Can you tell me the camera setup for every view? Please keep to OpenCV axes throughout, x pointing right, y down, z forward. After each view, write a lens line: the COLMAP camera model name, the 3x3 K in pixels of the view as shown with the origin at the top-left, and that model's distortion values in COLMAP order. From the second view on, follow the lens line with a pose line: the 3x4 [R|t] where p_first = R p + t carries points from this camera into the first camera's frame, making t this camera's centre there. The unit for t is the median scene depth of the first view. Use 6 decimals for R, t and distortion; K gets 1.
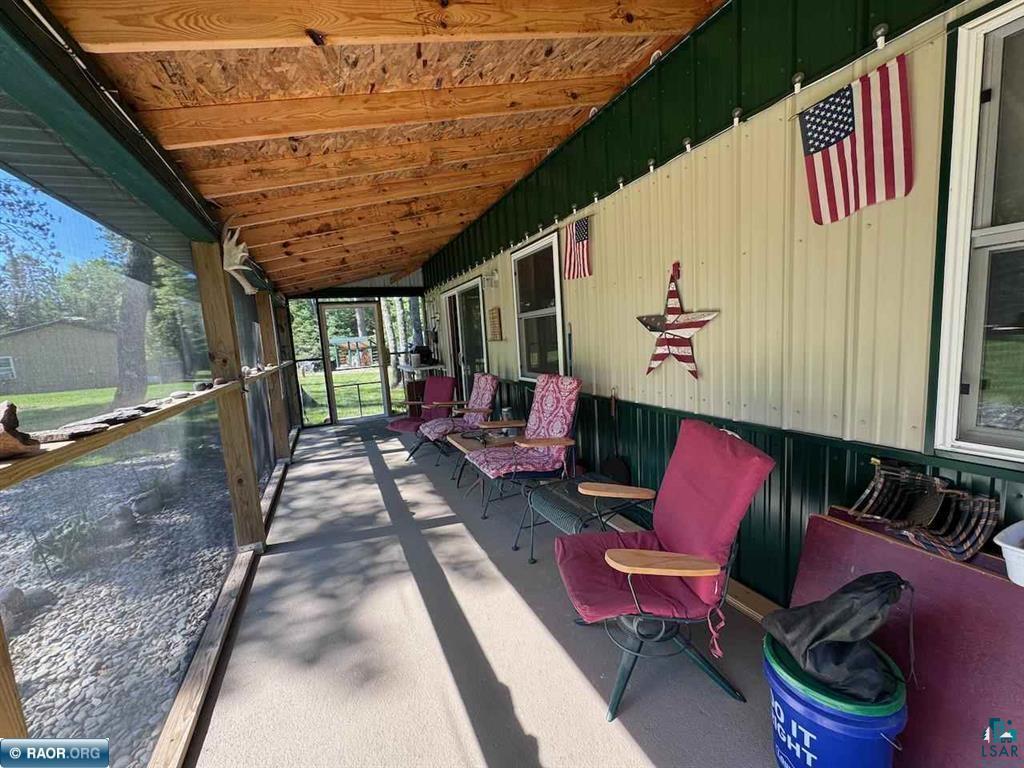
lens RADIAL K [[407.7, 0, 505.3], [0, 407.7, 385.3], [0, 0, 1]] dist [-0.001625, -0.000030]
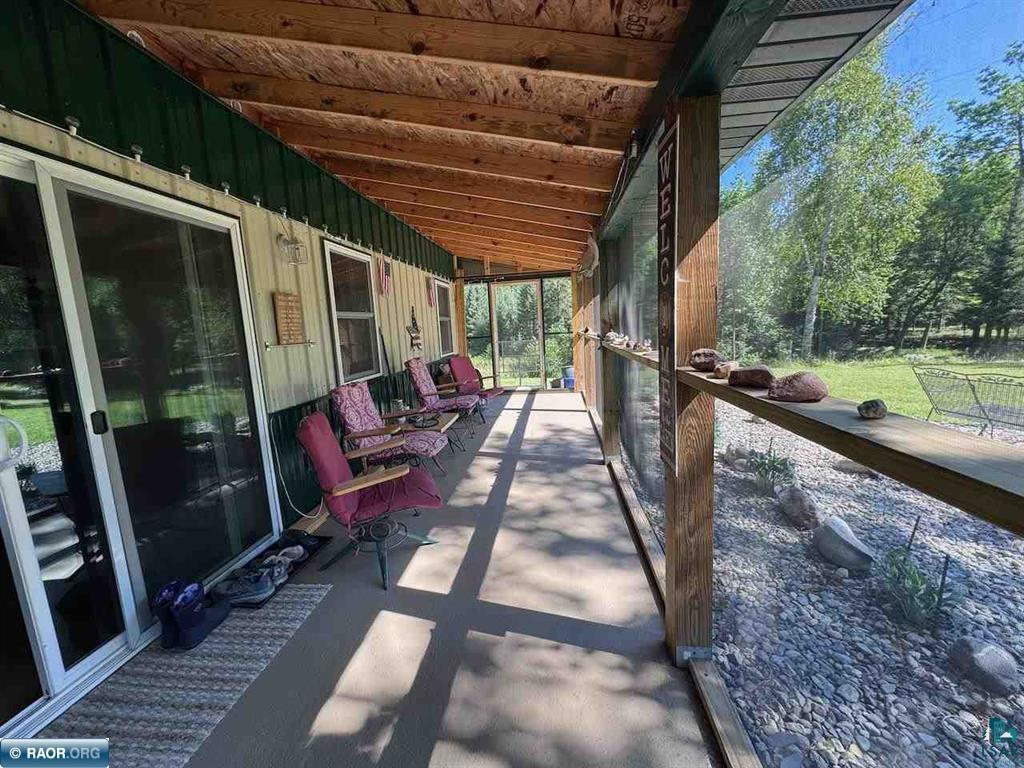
lens RADIAL K [[407.7, 0, 512.8], [0, 407.7, 382.3], [0, 0, 1]] dist [-0.001625, -0.000030]
pose [[-0.861732, 0.038581, 0.505895, -0.845519], [0.165561, 0.963907, 0.208503, -0.169840], [-0.479592, 0.263430, -0.837016, 1.834018]]
